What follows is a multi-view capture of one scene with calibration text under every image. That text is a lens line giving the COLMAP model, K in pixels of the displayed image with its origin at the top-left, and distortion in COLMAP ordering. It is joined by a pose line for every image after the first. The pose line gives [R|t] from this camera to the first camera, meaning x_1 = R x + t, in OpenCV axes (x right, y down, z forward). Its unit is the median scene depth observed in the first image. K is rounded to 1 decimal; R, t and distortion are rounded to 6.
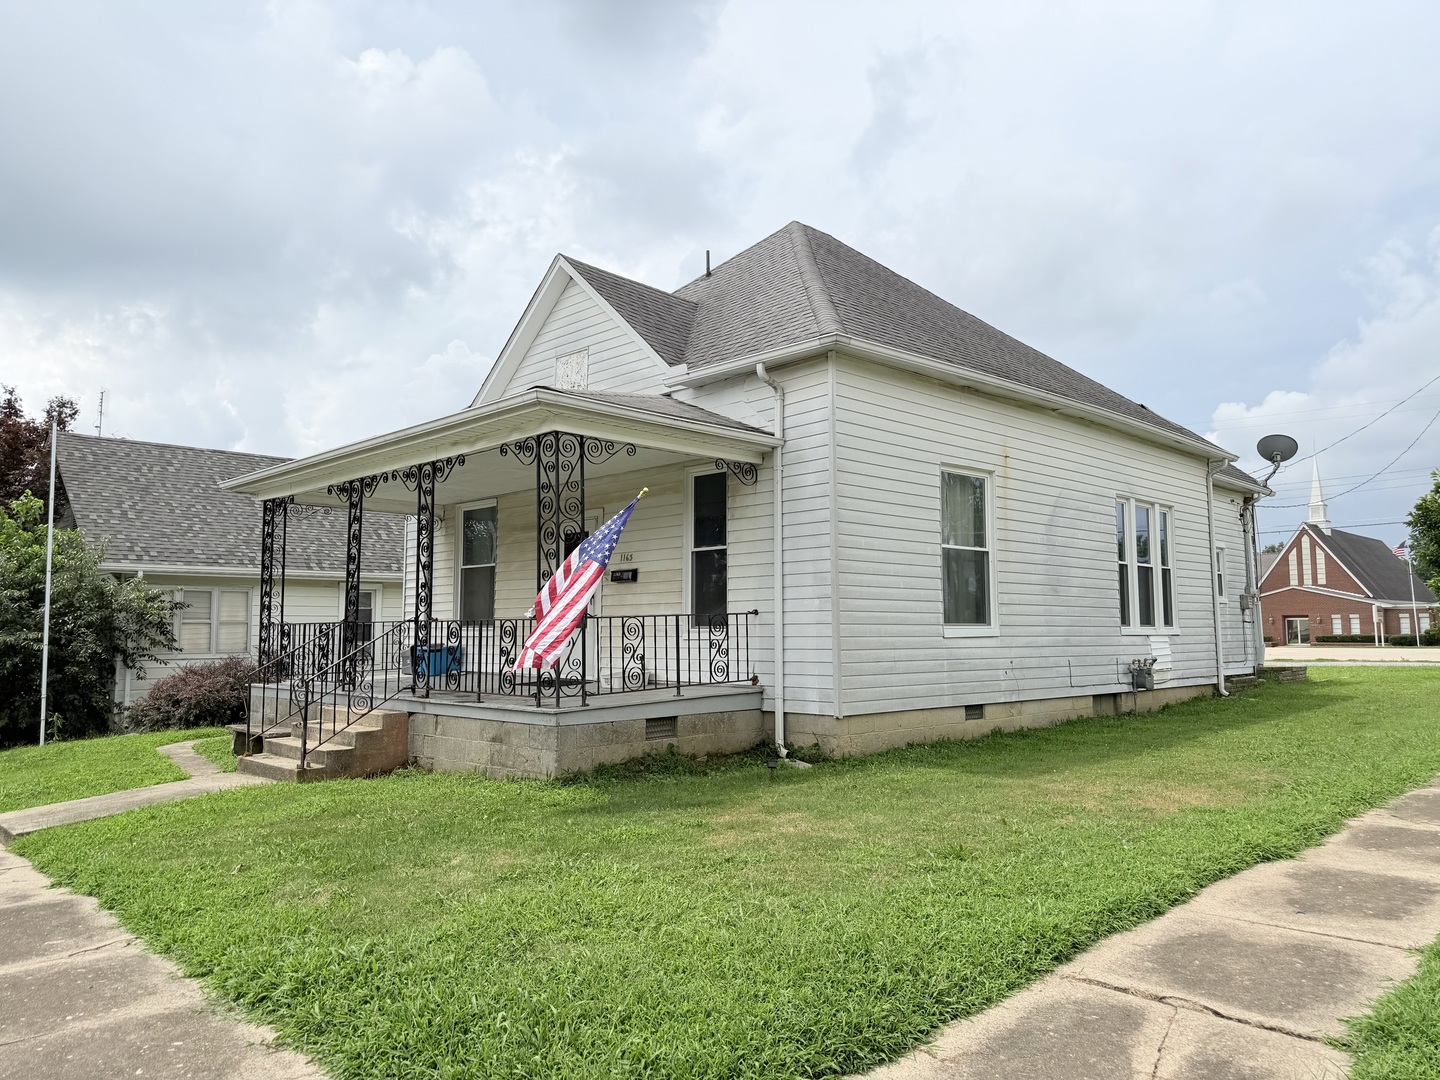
lens RADIAL K [[1022.1, 0, 720.3], [0, 1022.1, 528.7], [0, 0, 1]] dist [0.029811, -0.000613]
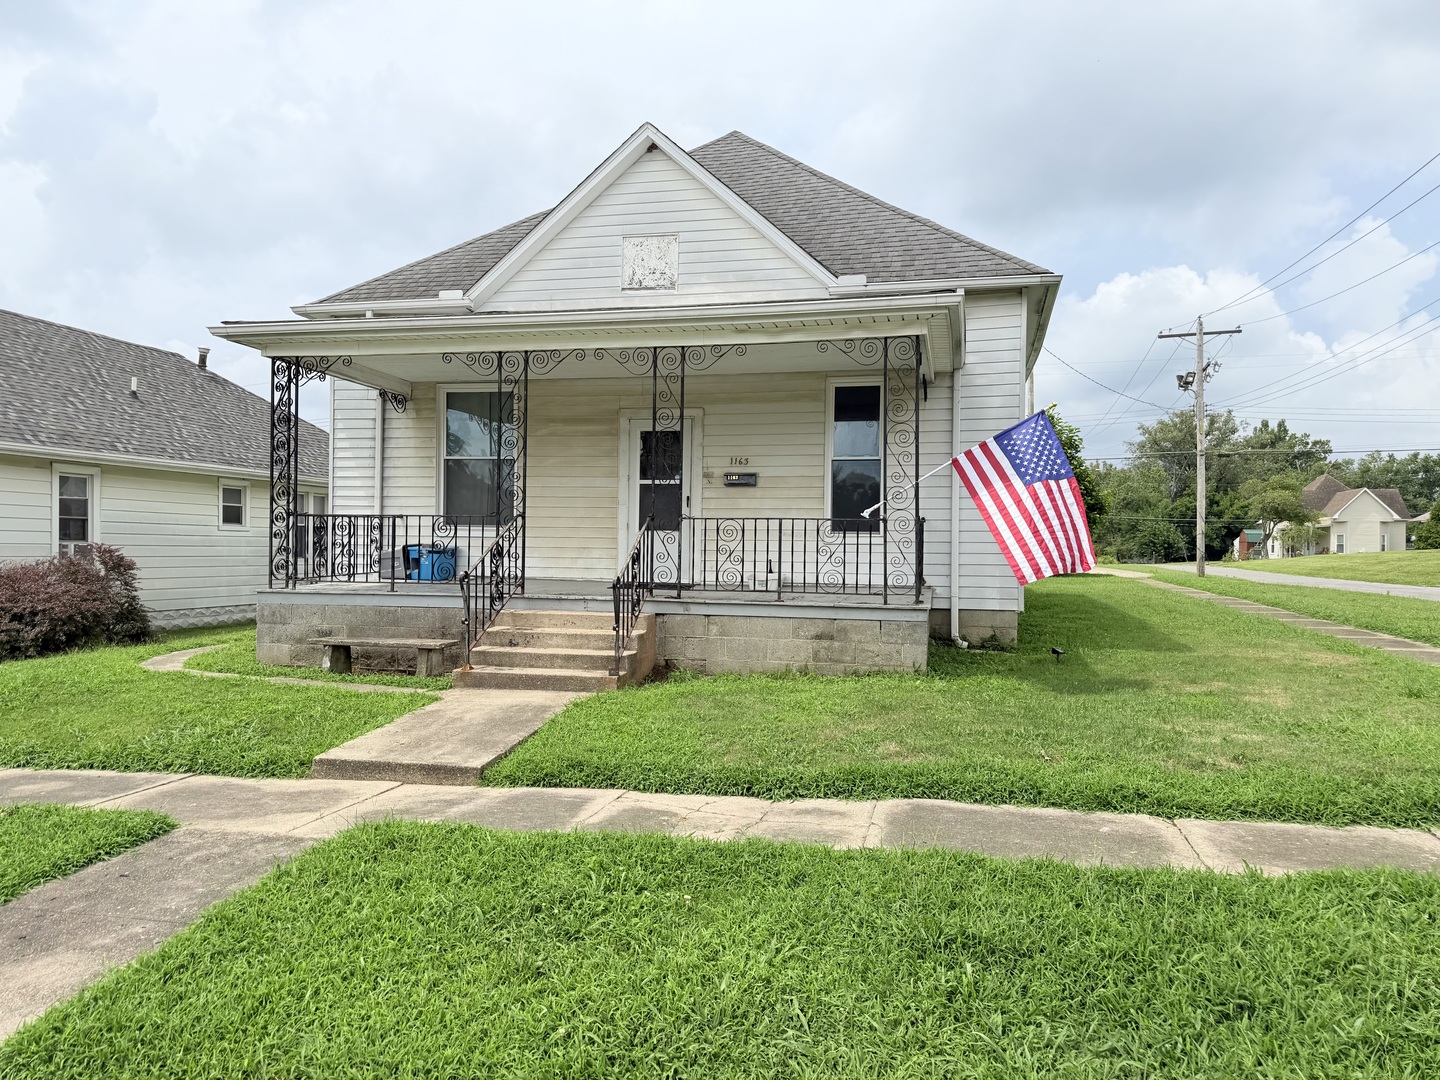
lens RADIAL K [[1022.1, 0, 716.7], [0, 1022.1, 551.3], [0, 0, 1]] dist [0.029811, -0.000613]
pose [[0.853119, 0.016387, 0.521460, -0.649104], [-0.070639, 0.993931, 0.084332, 0.034496], [-0.516913, -0.108780, 0.849098, 0.161648]]
